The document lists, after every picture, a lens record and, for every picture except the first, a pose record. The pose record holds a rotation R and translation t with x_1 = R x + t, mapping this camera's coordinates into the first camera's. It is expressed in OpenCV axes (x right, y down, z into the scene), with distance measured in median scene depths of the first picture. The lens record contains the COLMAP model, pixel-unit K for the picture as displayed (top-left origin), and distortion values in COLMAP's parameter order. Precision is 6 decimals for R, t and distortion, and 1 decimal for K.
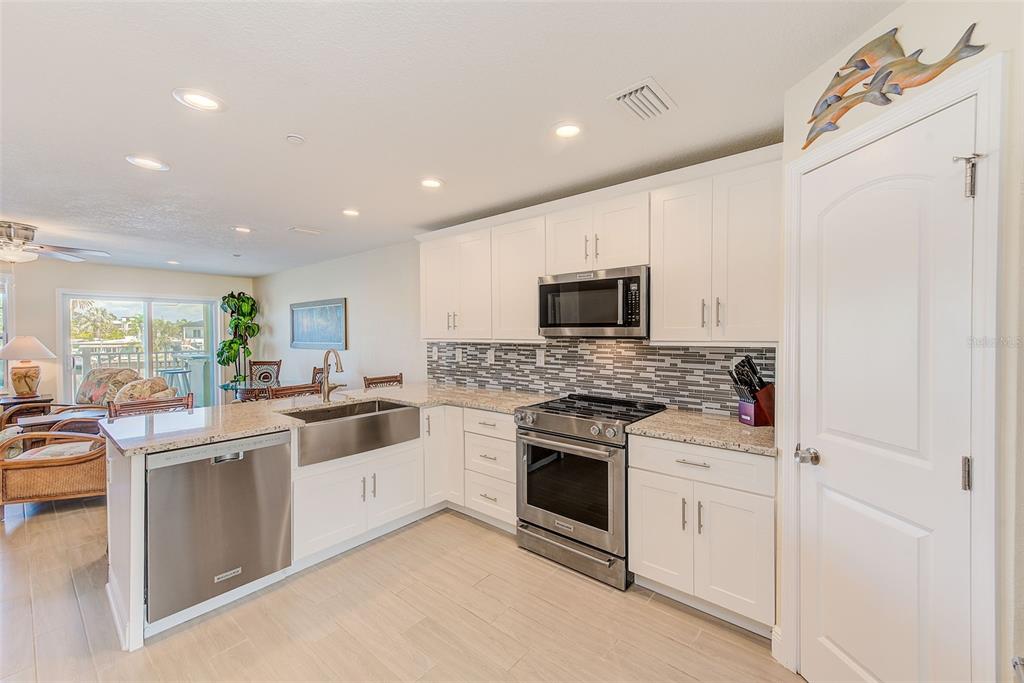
lens RADIAL K [[416.3, 0, 525.2], [0, 416.3, 334.2], [0, 0, 1]] dist [0.019128, -0.000173]
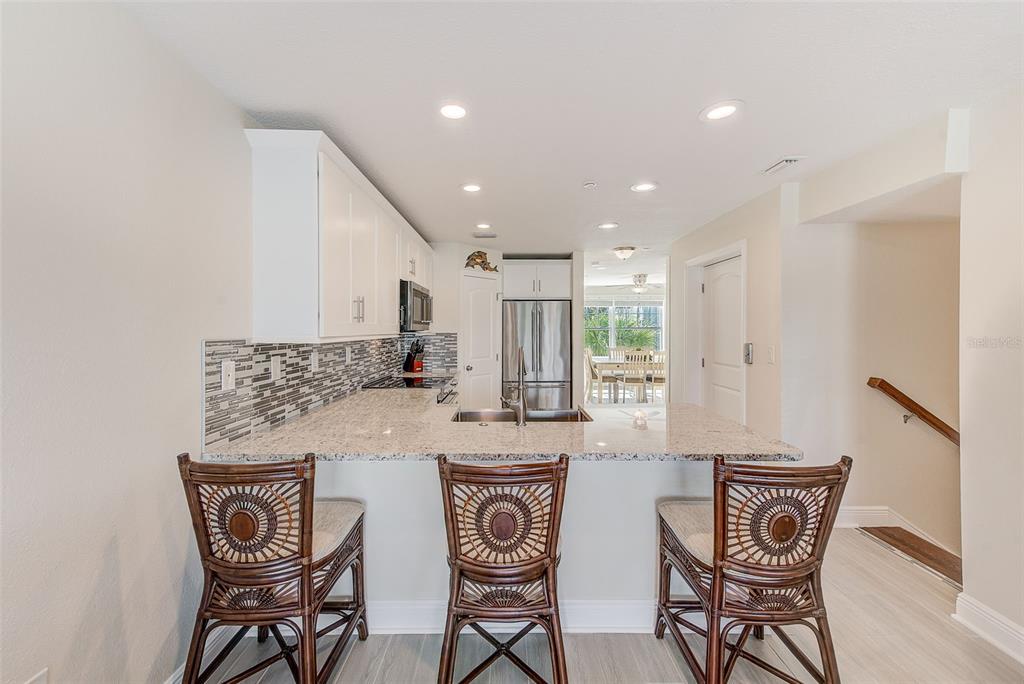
lens RADIAL K [[416.3, 0, 525.2], [0, 416.3, 334.7], [0, 0, 1]] dist [0.019128, -0.000173]
pose [[-0.667842, -0.007647, 0.744264, -0.922403], [0.004270, 0.999891, 0.014105, 0.000381], [-0.744291, 0.012598, -0.667736, 1.337055]]
